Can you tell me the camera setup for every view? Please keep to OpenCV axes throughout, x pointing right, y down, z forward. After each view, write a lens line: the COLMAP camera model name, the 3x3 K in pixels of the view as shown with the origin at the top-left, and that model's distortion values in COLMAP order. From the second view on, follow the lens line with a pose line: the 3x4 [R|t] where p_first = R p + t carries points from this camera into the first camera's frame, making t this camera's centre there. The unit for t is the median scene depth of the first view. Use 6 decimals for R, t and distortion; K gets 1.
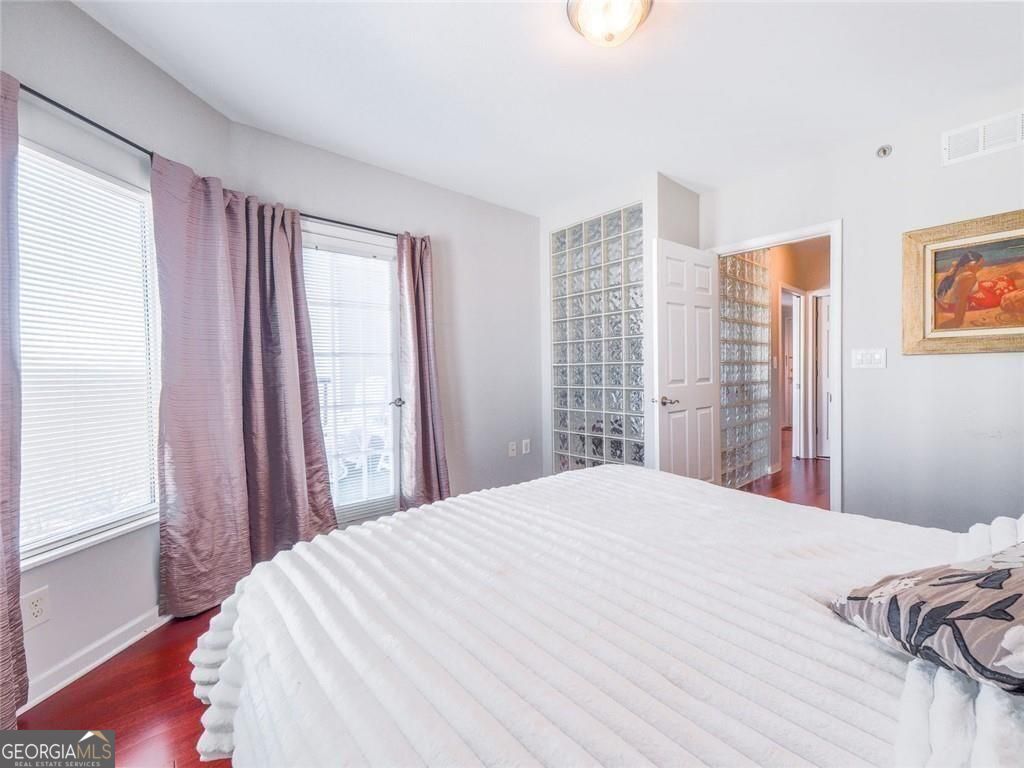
lens RADIAL K [[426.1, 0, 512.0], [0, 426.1, 384.0], [0, 0, 1]] dist [-0.000158, 0.000046]
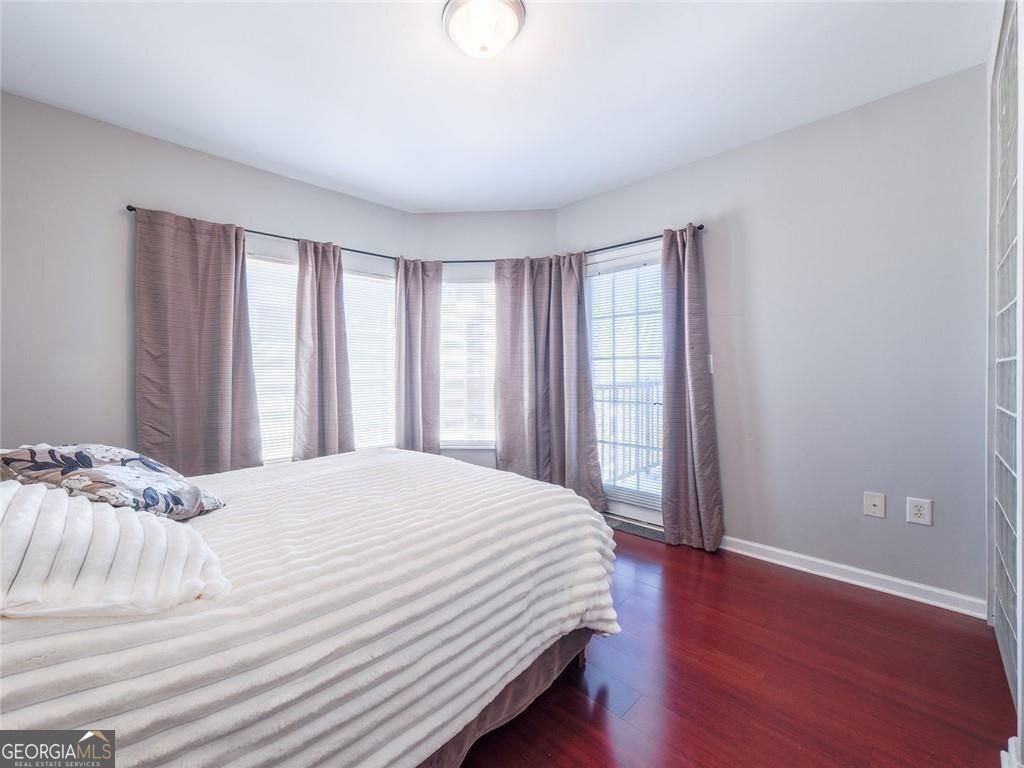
lens RADIAL K [[426.1, 0, 512.0], [0, 426.1, 384.0], [0, 0, 1]] dist [-0.000158, 0.000046]
pose [[0.085536, 0.032056, -0.995819, 0.784523], [-0.027591, 0.999175, 0.029794, -0.024543], [0.995953, 0.024928, 0.086350, 0.644665]]
